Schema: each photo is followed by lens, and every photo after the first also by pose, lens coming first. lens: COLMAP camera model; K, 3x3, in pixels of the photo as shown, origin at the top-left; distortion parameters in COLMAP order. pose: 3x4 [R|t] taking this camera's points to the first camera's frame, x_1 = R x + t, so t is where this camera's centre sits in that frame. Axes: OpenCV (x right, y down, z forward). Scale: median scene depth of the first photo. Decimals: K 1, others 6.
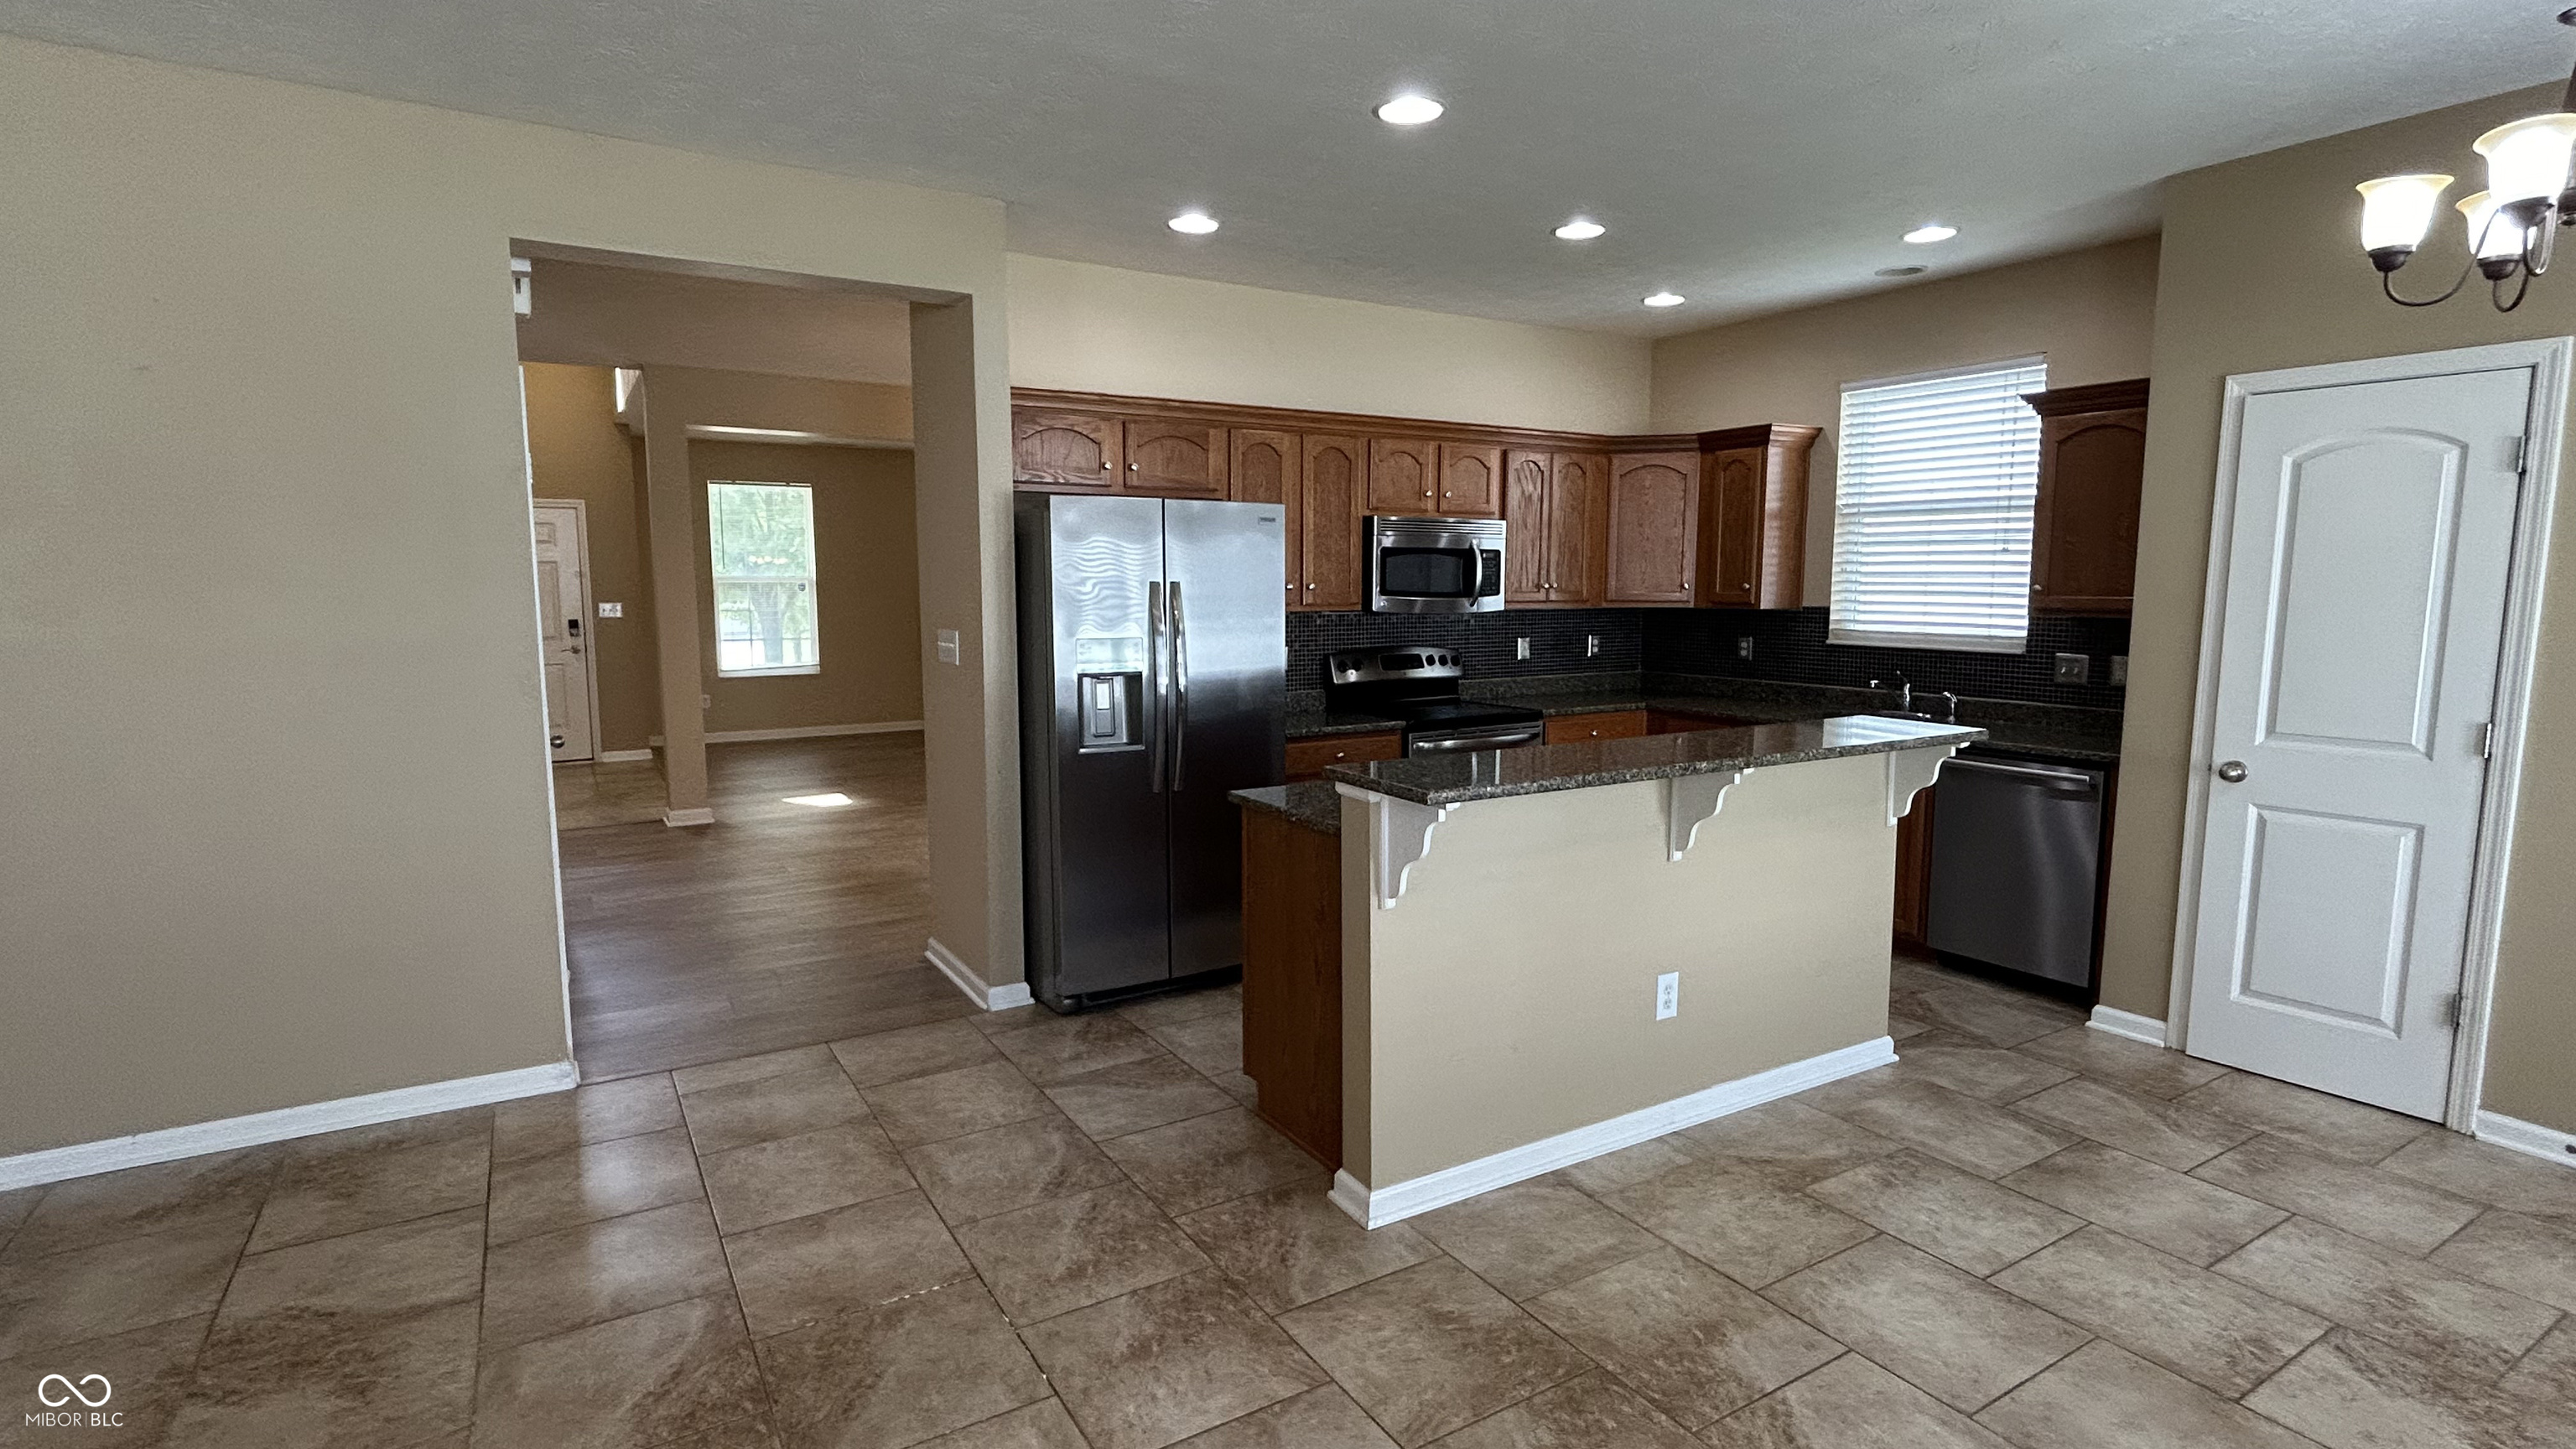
lens RADIAL K [[1234.0, 0, 1272.0], [0, 1234.0, 727.5], [0, 0, 1]] dist [0.000523, 0.001694]
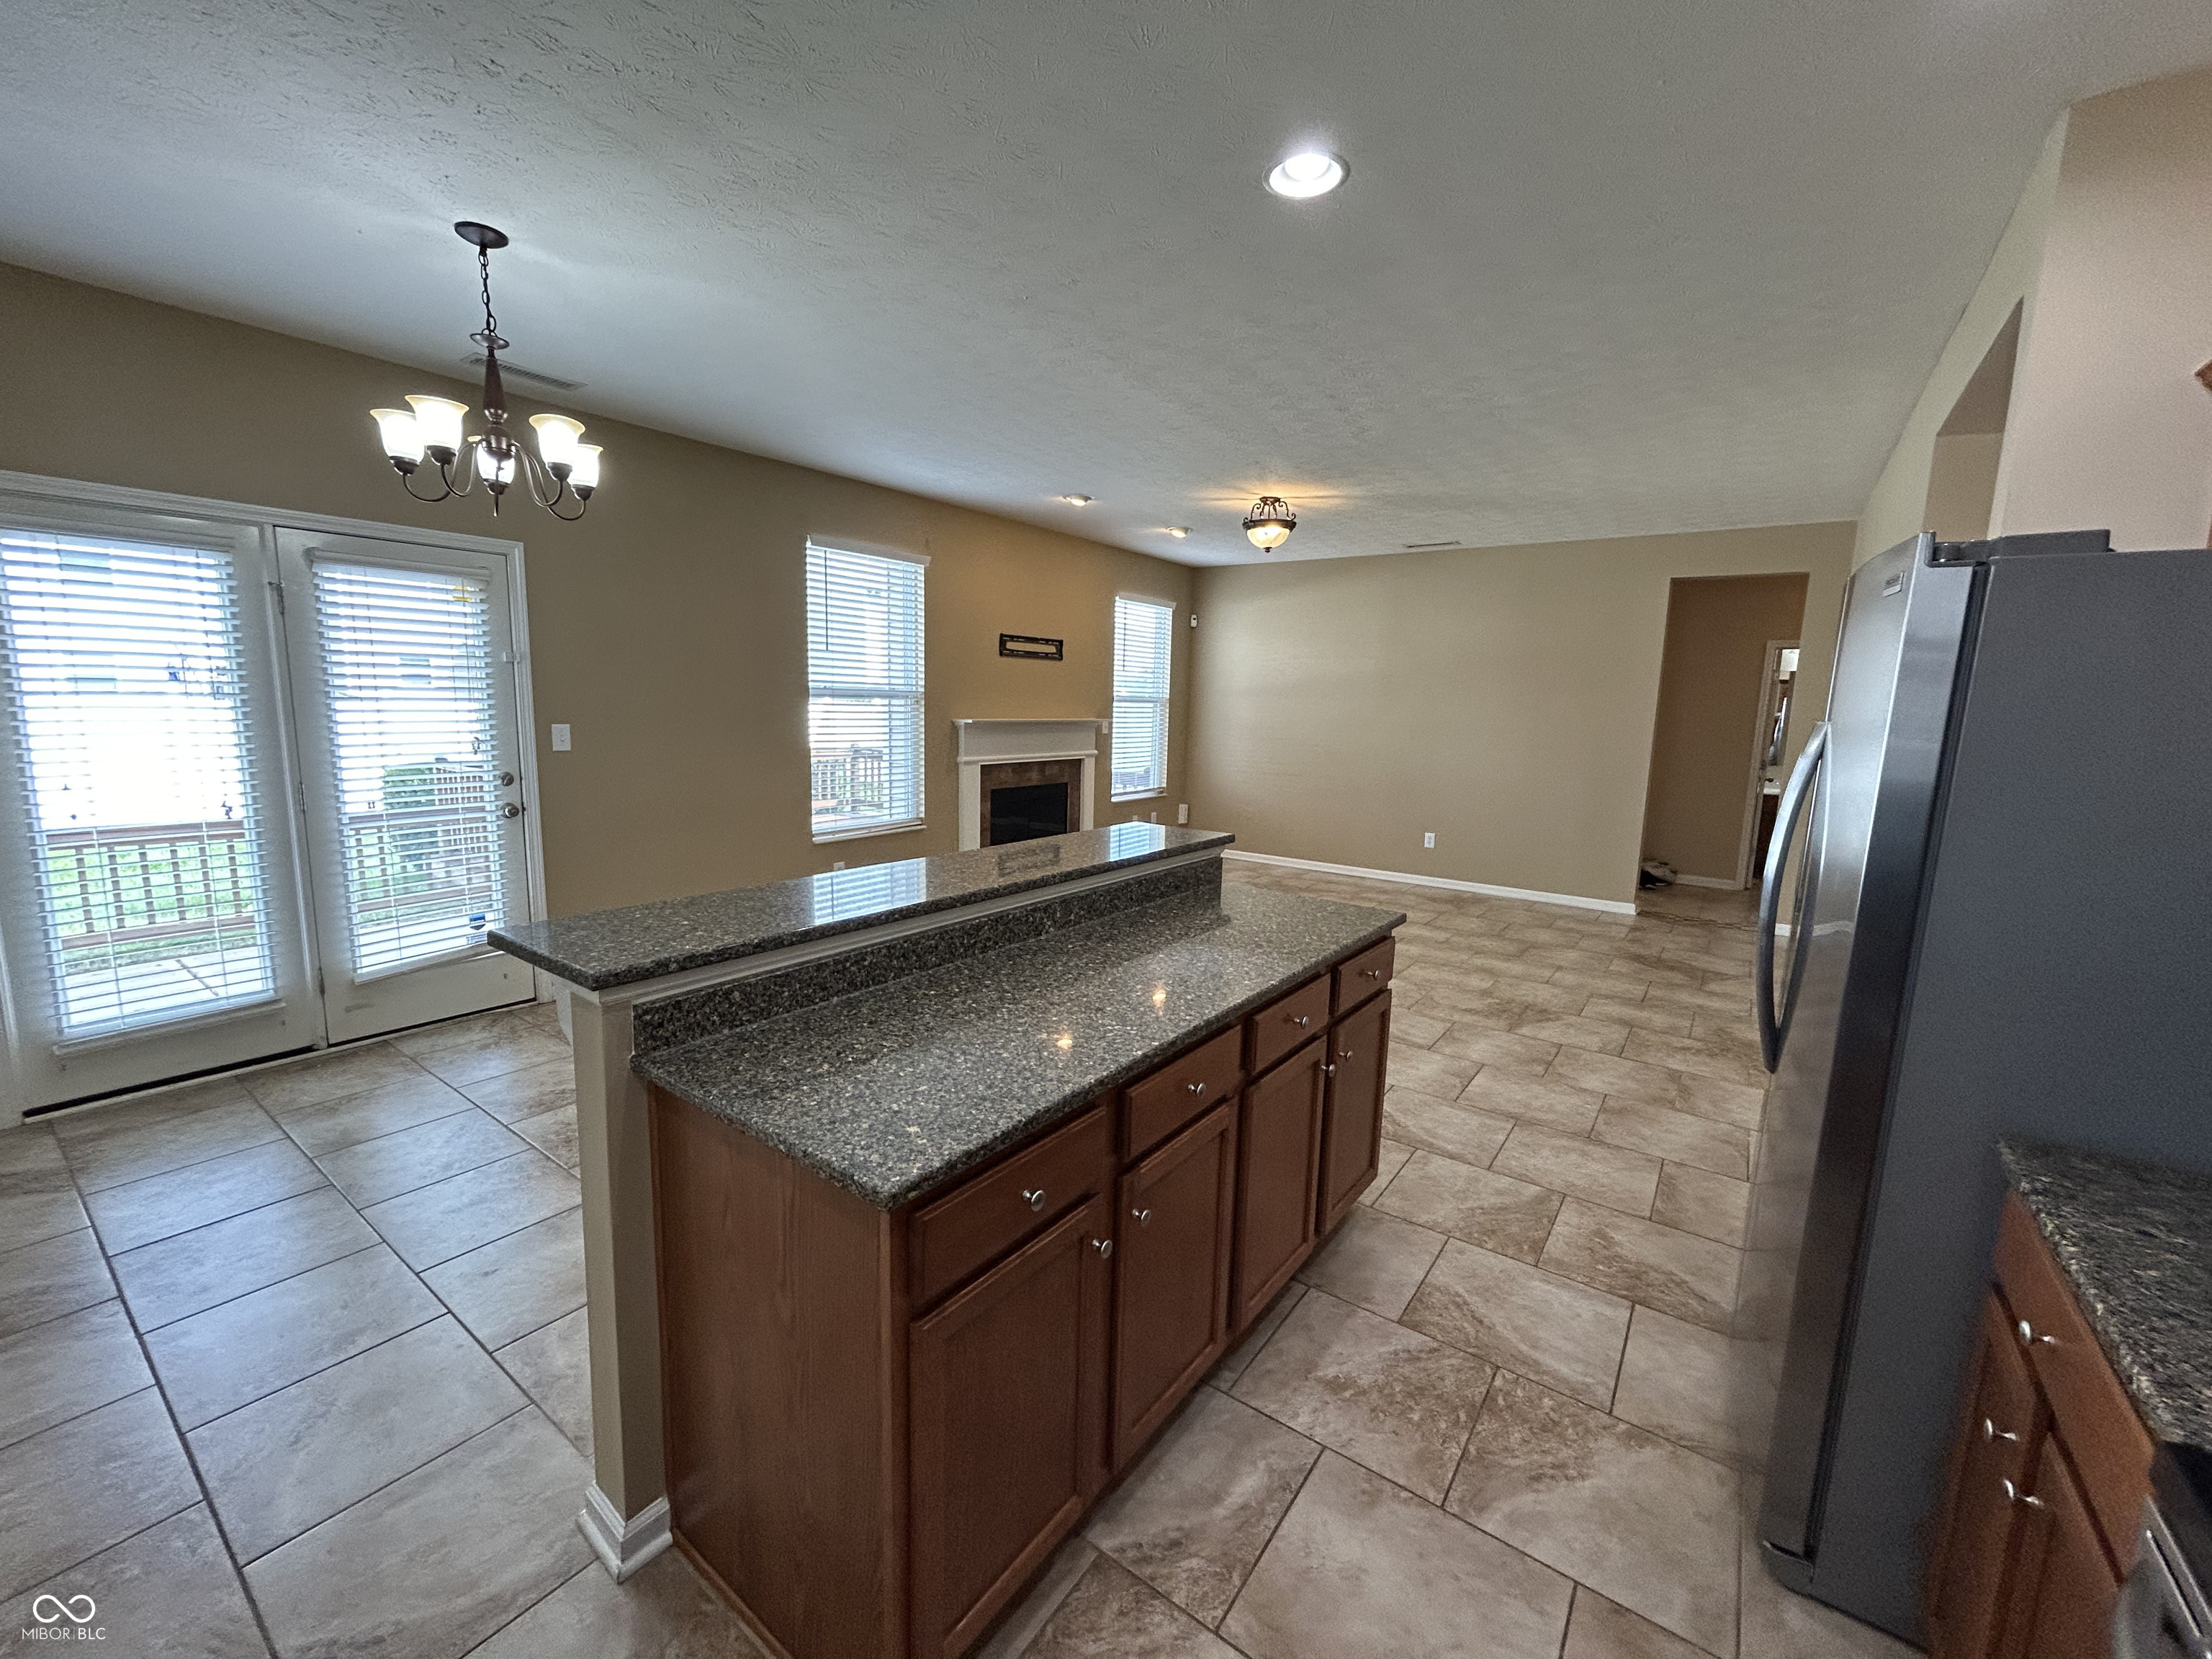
lens RADIAL K [[895.0, 0, 1099.7], [0, 895.0, 826.0], [0, 0, 1]] dist [-0.001573, -0.000268]
pose [[-0.921459, 0.033096, -0.387063, 0.332809], [-0.072956, 0.963893, 0.256099, -0.130956], [0.381563, 0.264223, -0.885774, 1.049324]]
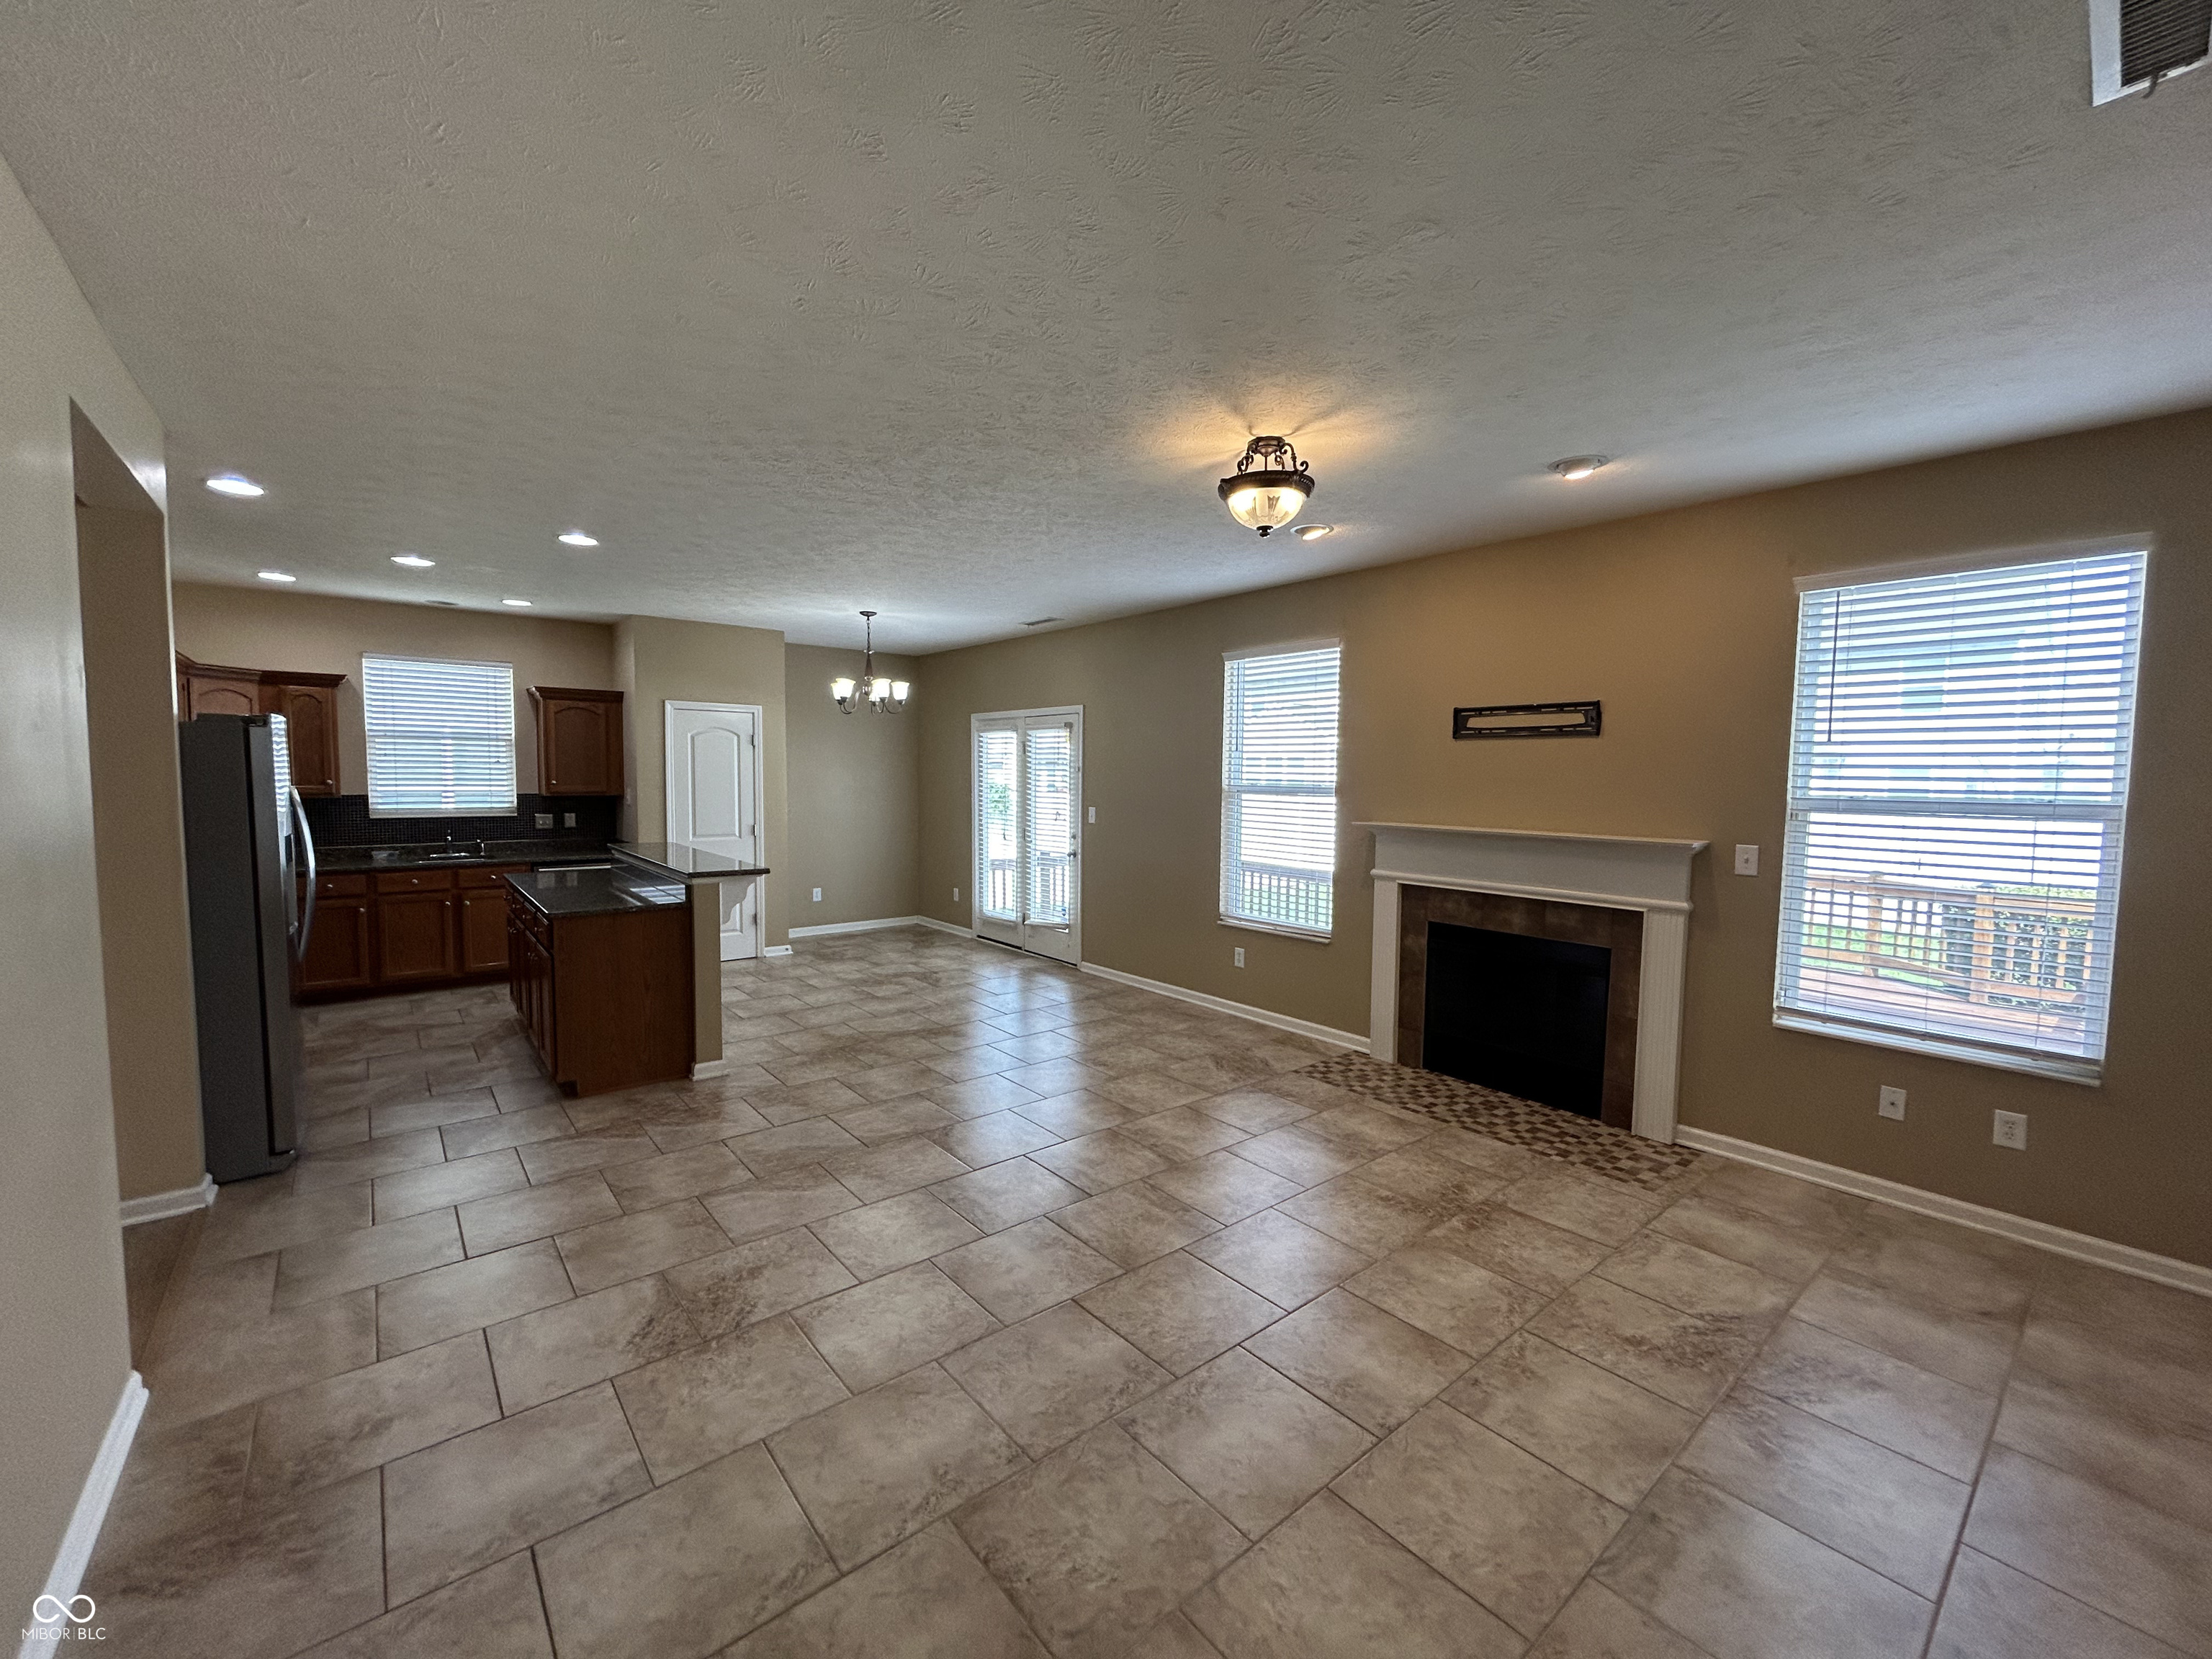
lens RADIAL K [[895.0, 0, 1109.4], [0, 895.0, 838.5], [0, 0, 1]] dist [-0.001573, -0.000268]
pose [[-0.155481, -0.071731, 0.985231, -0.896095], [0.109229, 0.989996, 0.089315, -0.046695], [-0.981781, 0.121503, -0.146091, 0.287964]]
